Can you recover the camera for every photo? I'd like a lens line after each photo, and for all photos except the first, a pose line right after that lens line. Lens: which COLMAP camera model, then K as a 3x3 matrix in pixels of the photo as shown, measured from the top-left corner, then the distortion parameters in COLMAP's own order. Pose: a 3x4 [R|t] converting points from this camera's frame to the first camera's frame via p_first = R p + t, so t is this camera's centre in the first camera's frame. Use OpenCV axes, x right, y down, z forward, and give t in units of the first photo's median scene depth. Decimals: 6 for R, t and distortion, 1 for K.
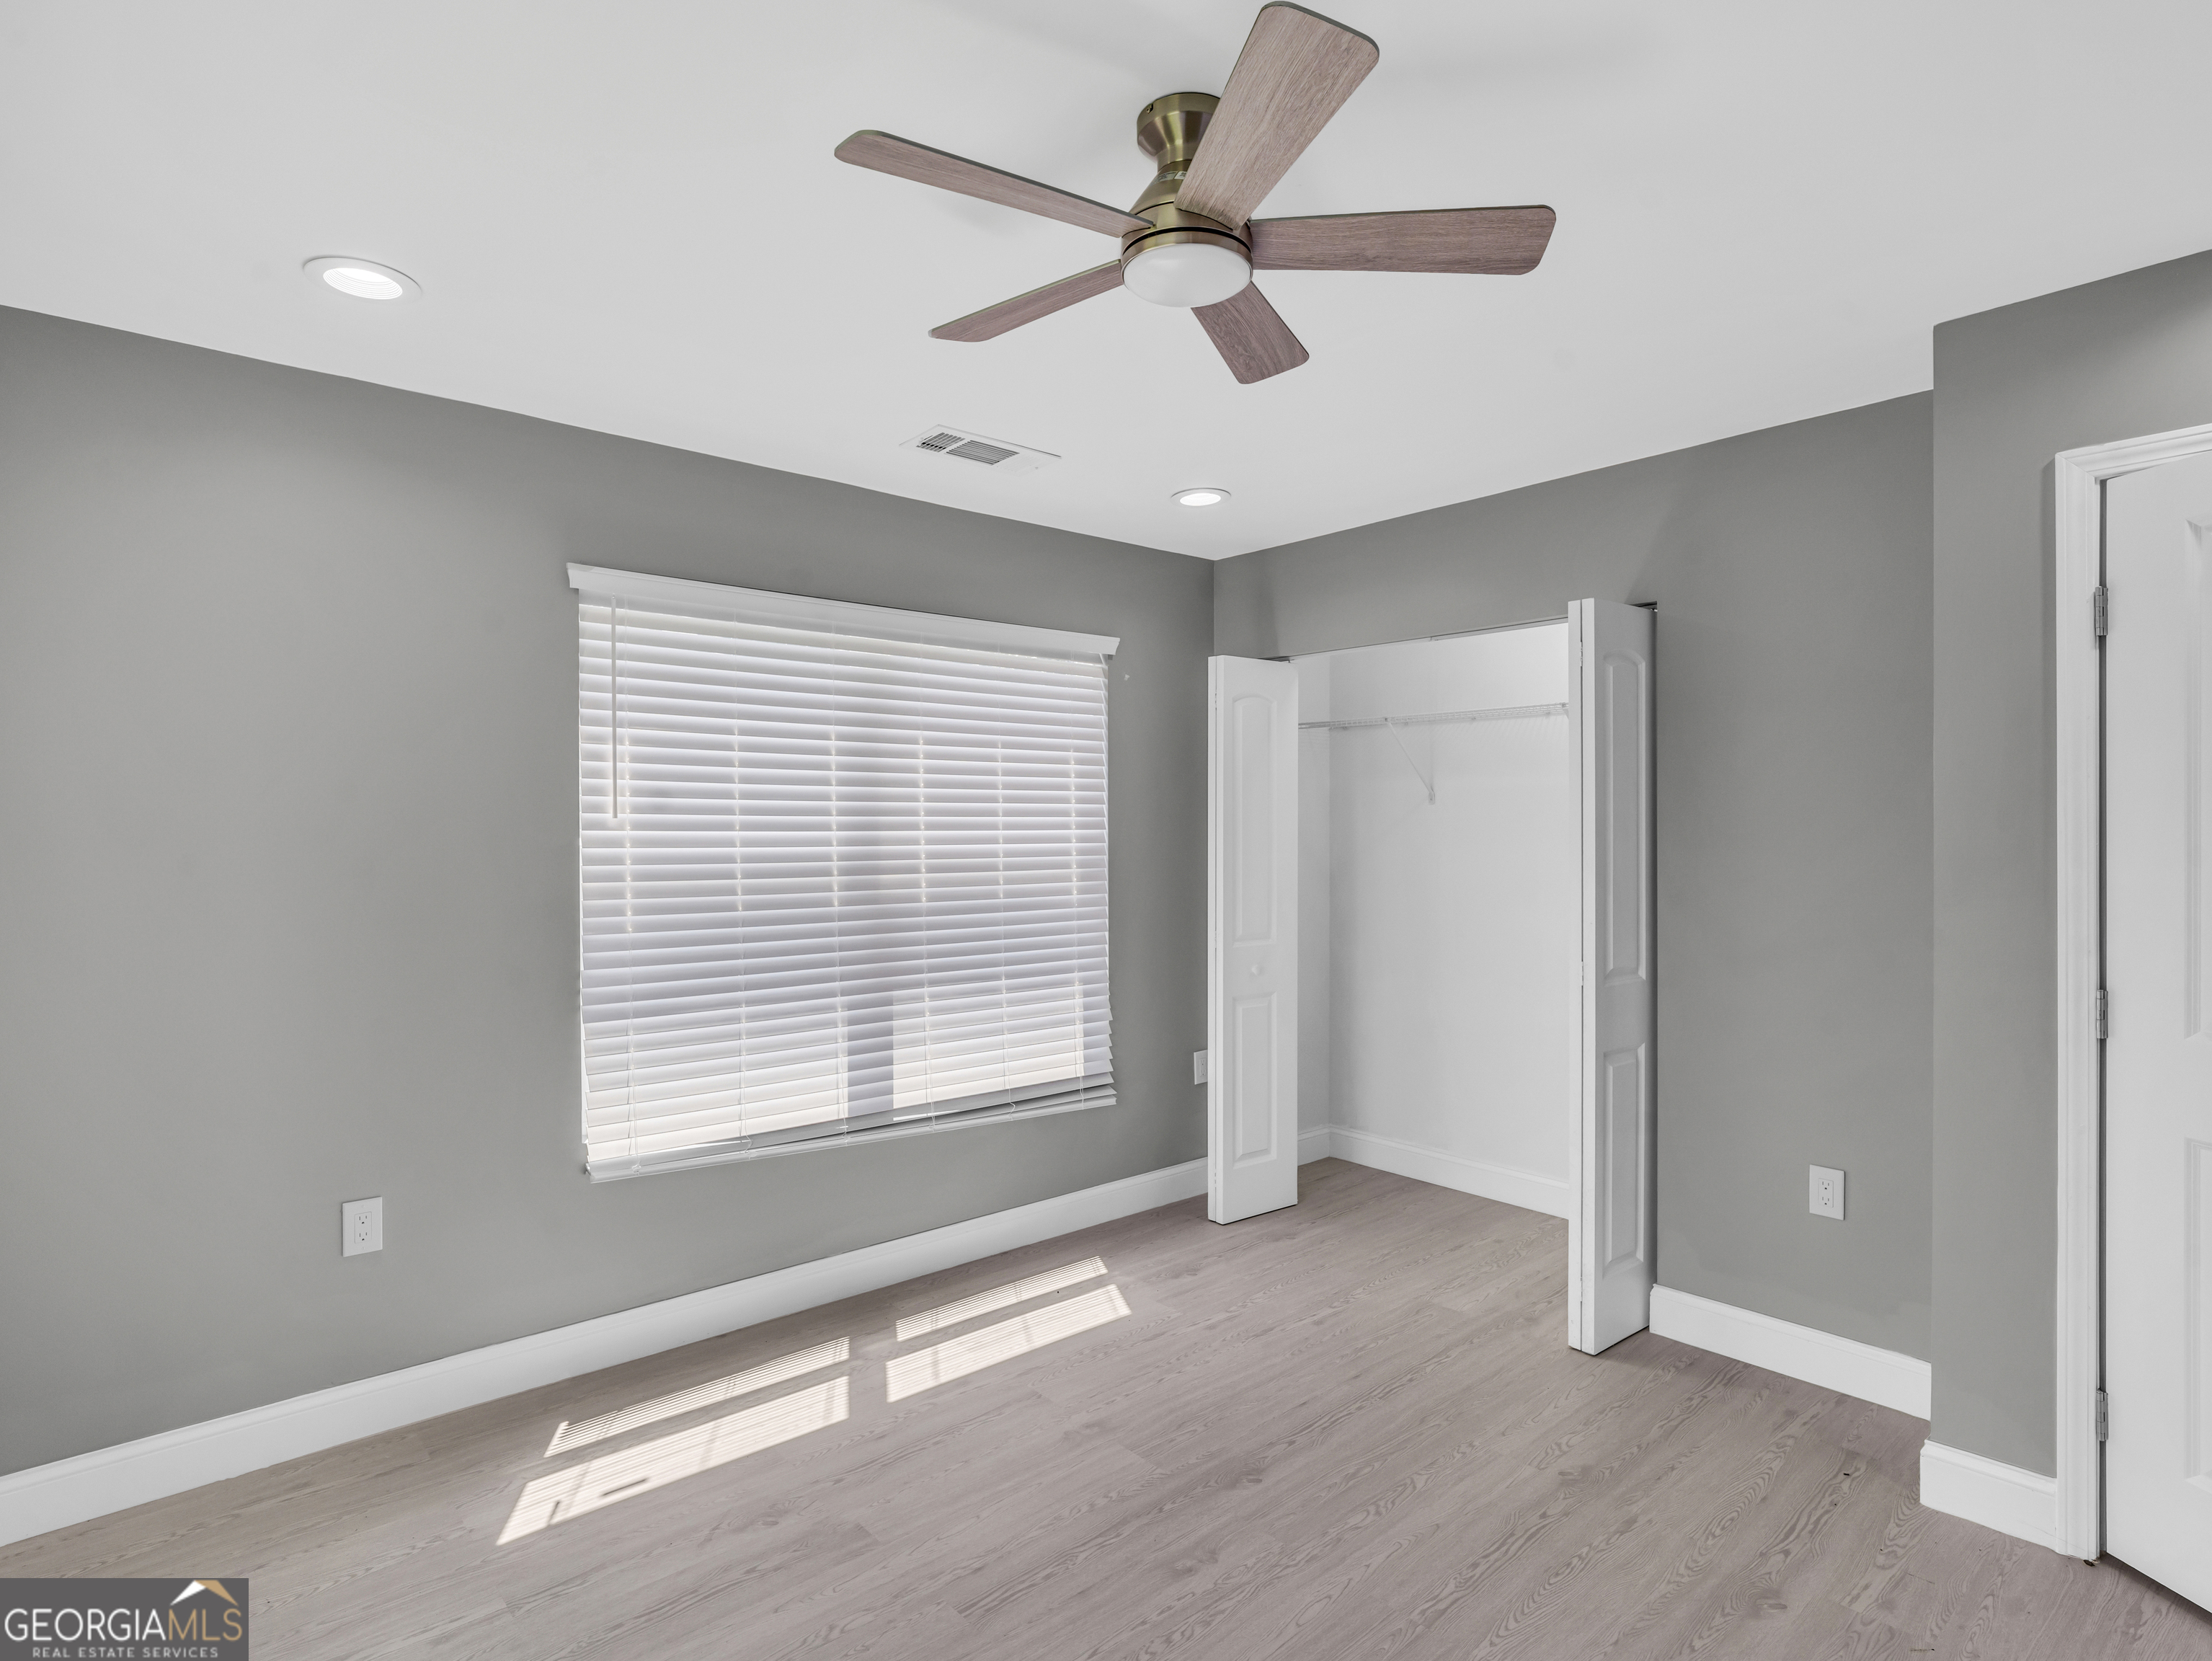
lens RADIAL K [[1174.9, 0, 1105.6], [0, 1174.9, 832.2], [0, 0, 1]] dist [-0.012003, 0.002760]
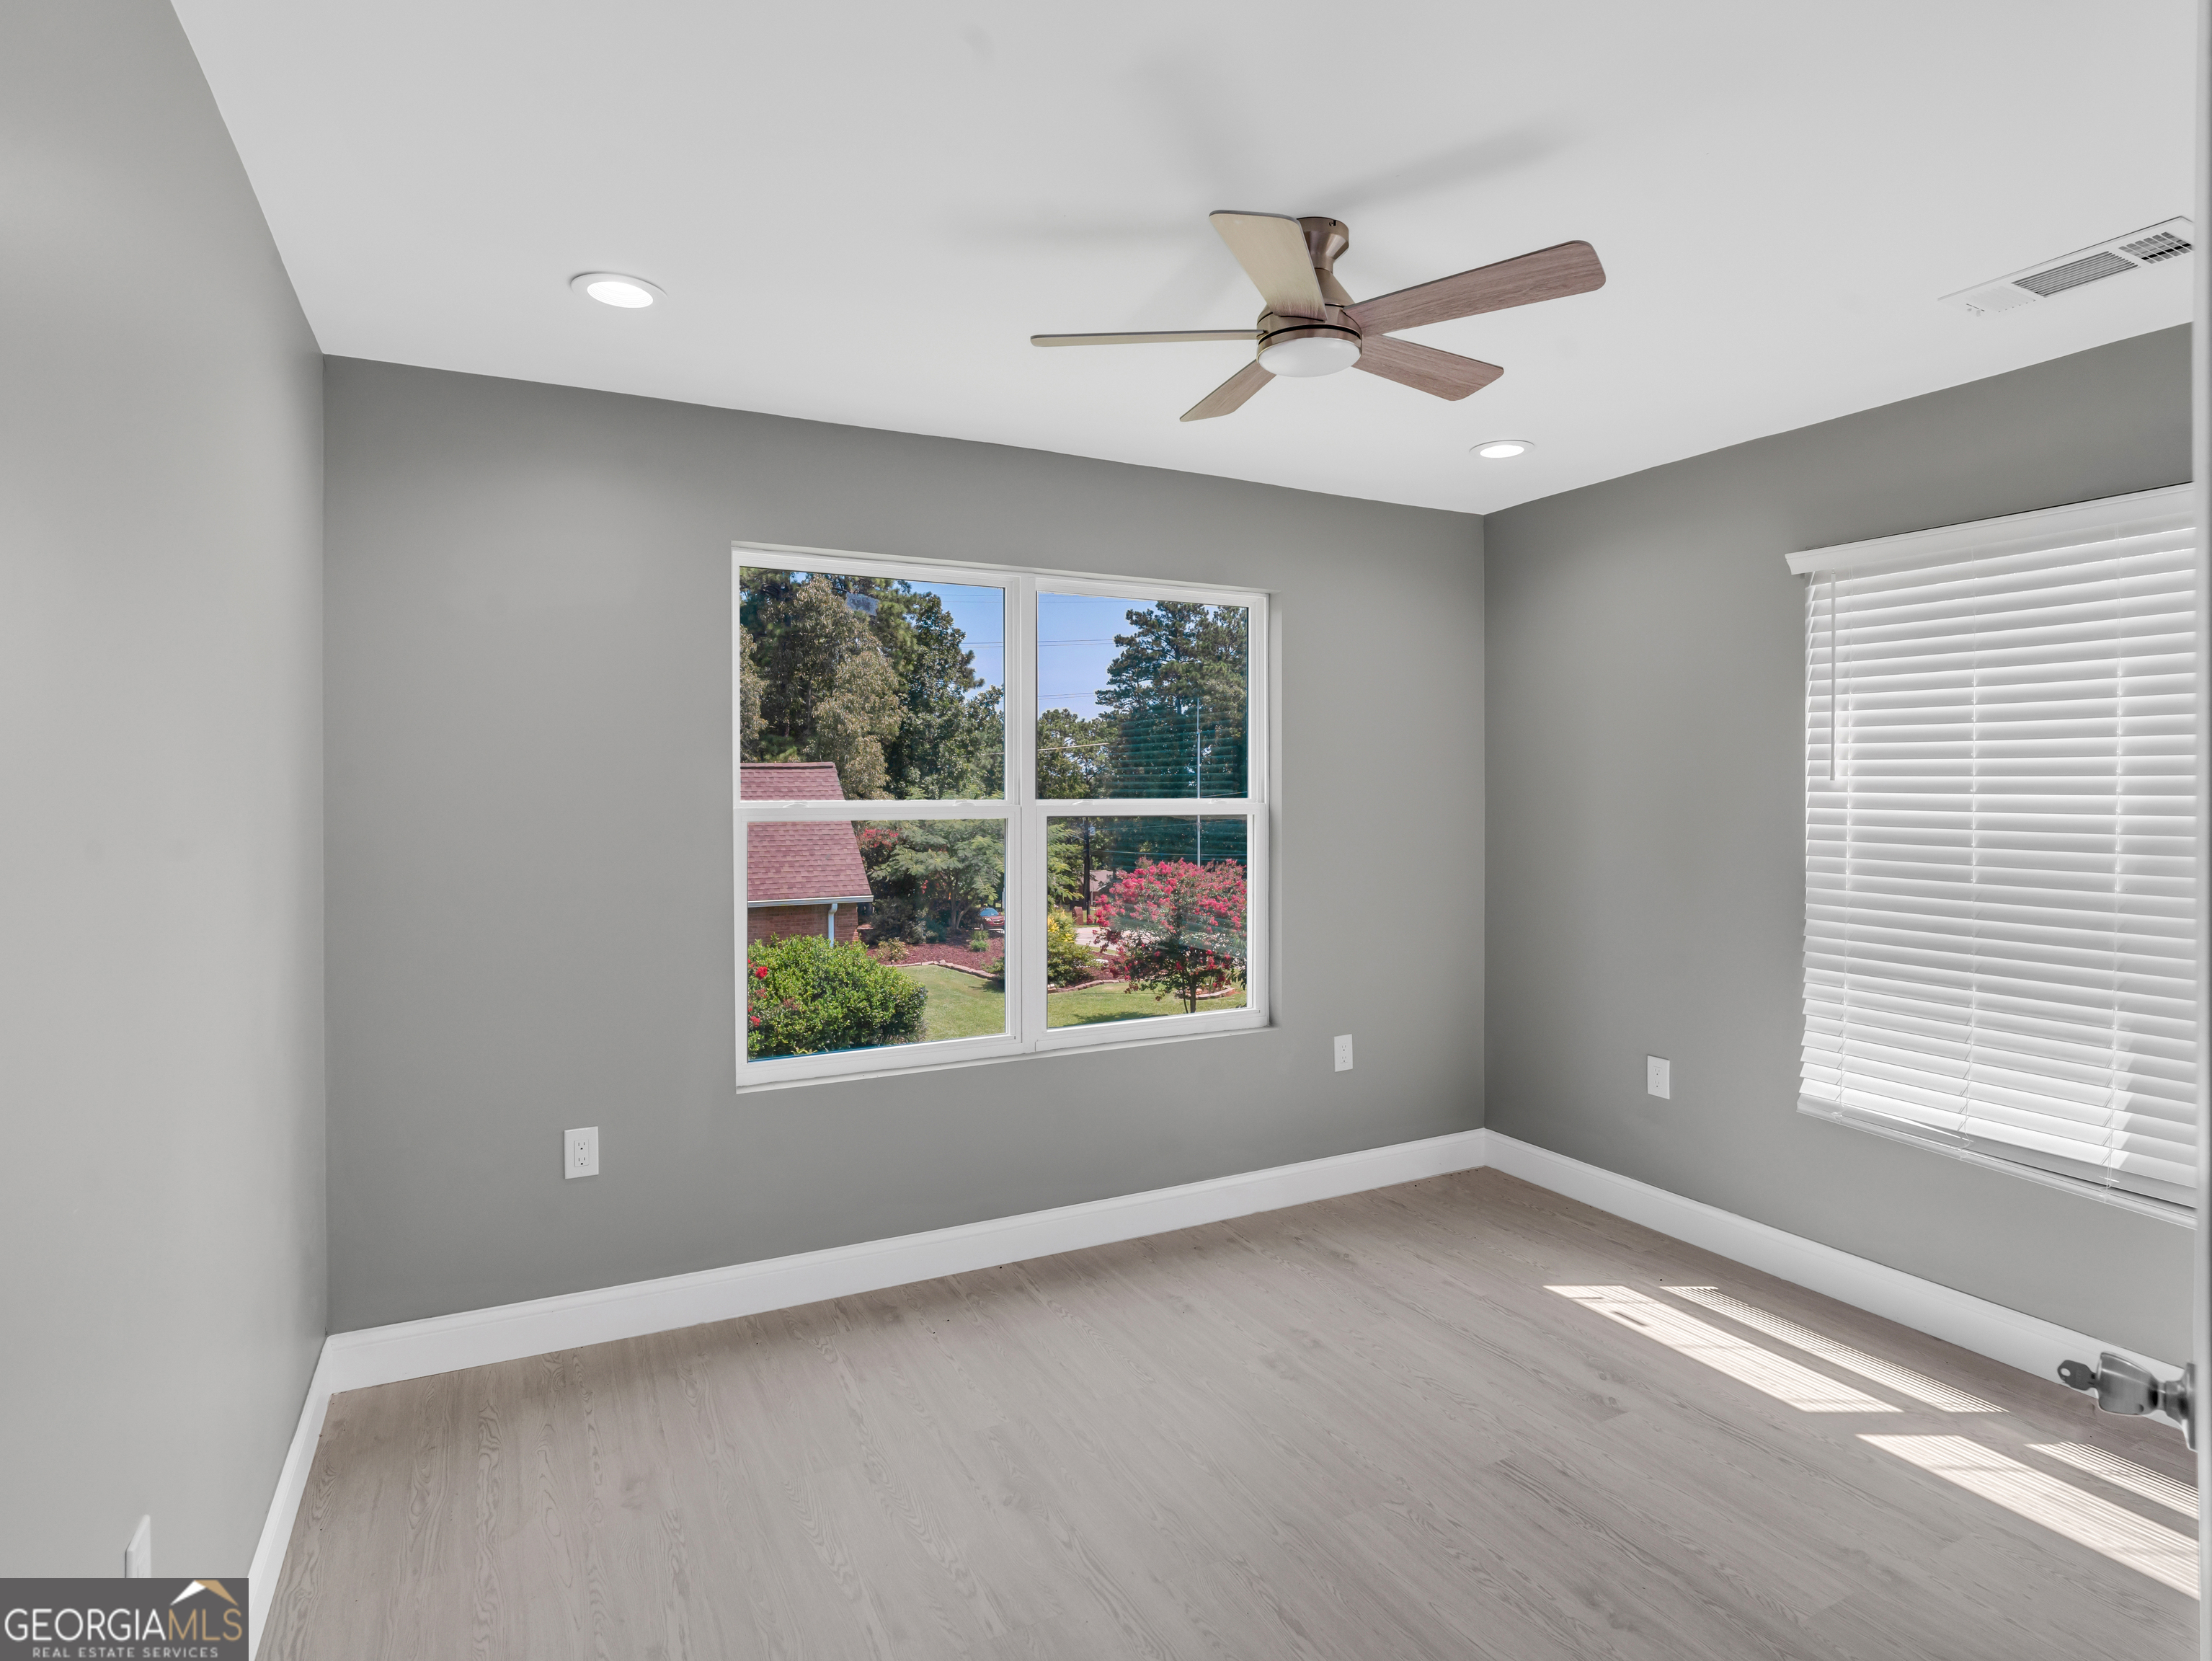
lens RADIAL K [[1174.9, 0, 1122.3], [0, 1174.9, 782.7], [0, 0, 1]] dist [-0.012003, 0.002760]
pose [[-0.225171, -0.002575, -0.974316, 0.753846], [-0.006410, 0.999979, -0.001162, -0.004351], [0.974298, 0.005984, -0.225182, 0.609439]]
